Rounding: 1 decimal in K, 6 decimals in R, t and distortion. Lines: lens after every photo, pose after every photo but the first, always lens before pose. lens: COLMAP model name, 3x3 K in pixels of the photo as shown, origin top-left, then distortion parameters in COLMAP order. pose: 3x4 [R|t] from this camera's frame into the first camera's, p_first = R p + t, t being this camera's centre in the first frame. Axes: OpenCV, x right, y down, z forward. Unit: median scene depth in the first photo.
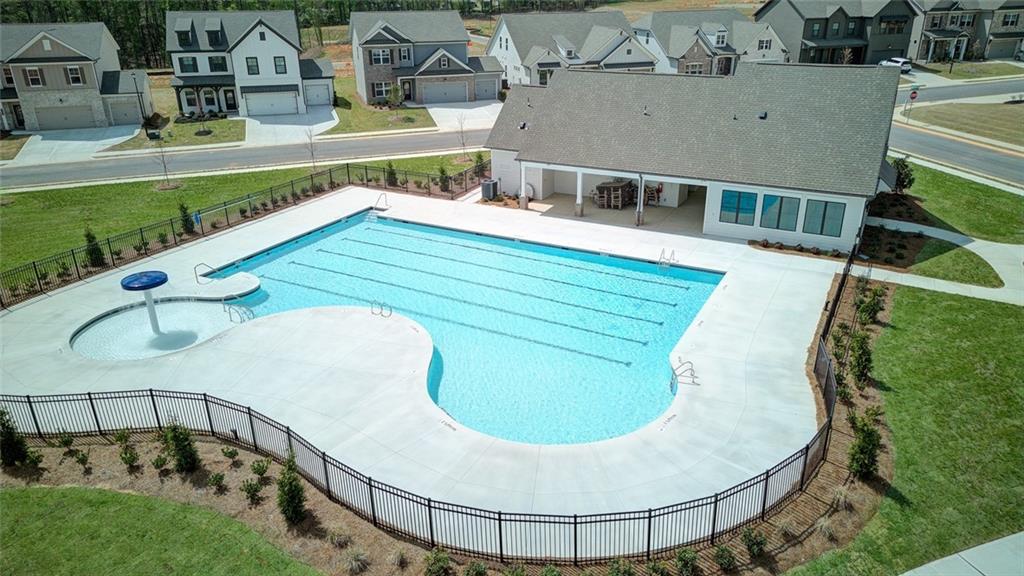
lens RADIAL K [[713.8, 0, 511.9], [0, 713.8, 291.8], [0, 0, 1]] dist [0.050817, -0.030319]
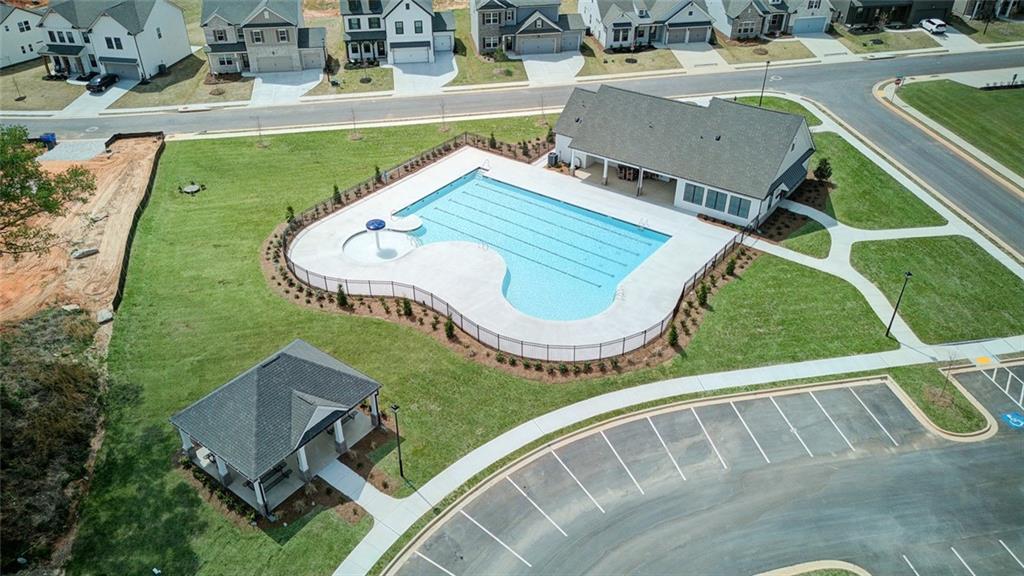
lens RADIAL K [[713.8, 0, 505.4], [0, 713.8, 287.3], [0, 0, 1]] dist [0.050817, -0.030319]
pose [[0.987910, 0.096014, -0.121720, 0.087741], [-0.072452, 0.980057, 0.185038, -0.154676], [0.137059, -0.173982, 0.975164, -0.634657]]
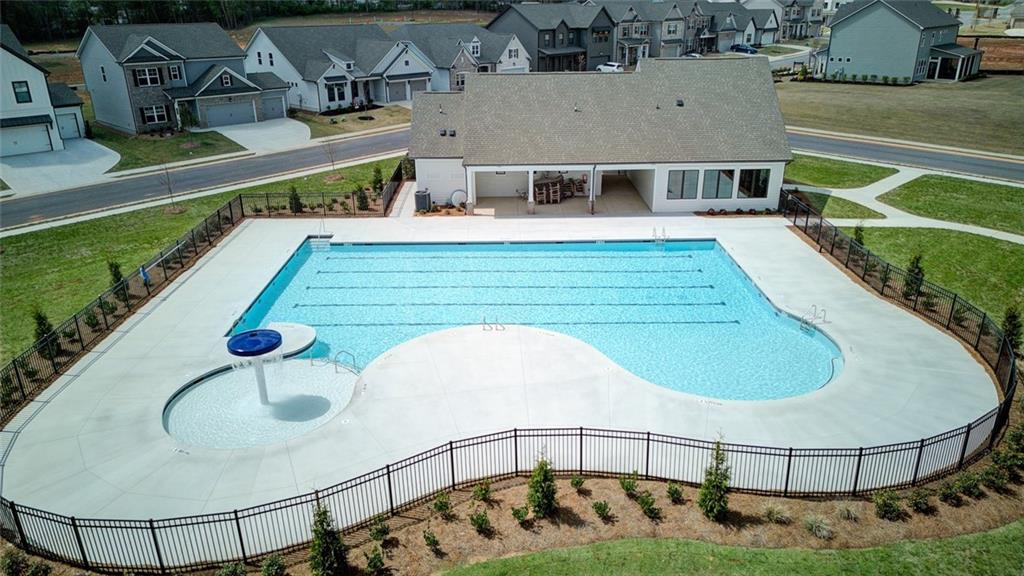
lens RADIAL K [[713.8, 0, 527.9], [0, 713.8, 284.9], [0, 0, 1]] dist [0.050817, -0.030319]
pose [[0.880942, -0.174489, 0.439880, -0.356895], [0.188346, 0.982025, 0.012346, -0.018841], [-0.434127, 0.071973, 0.897972, 0.091248]]
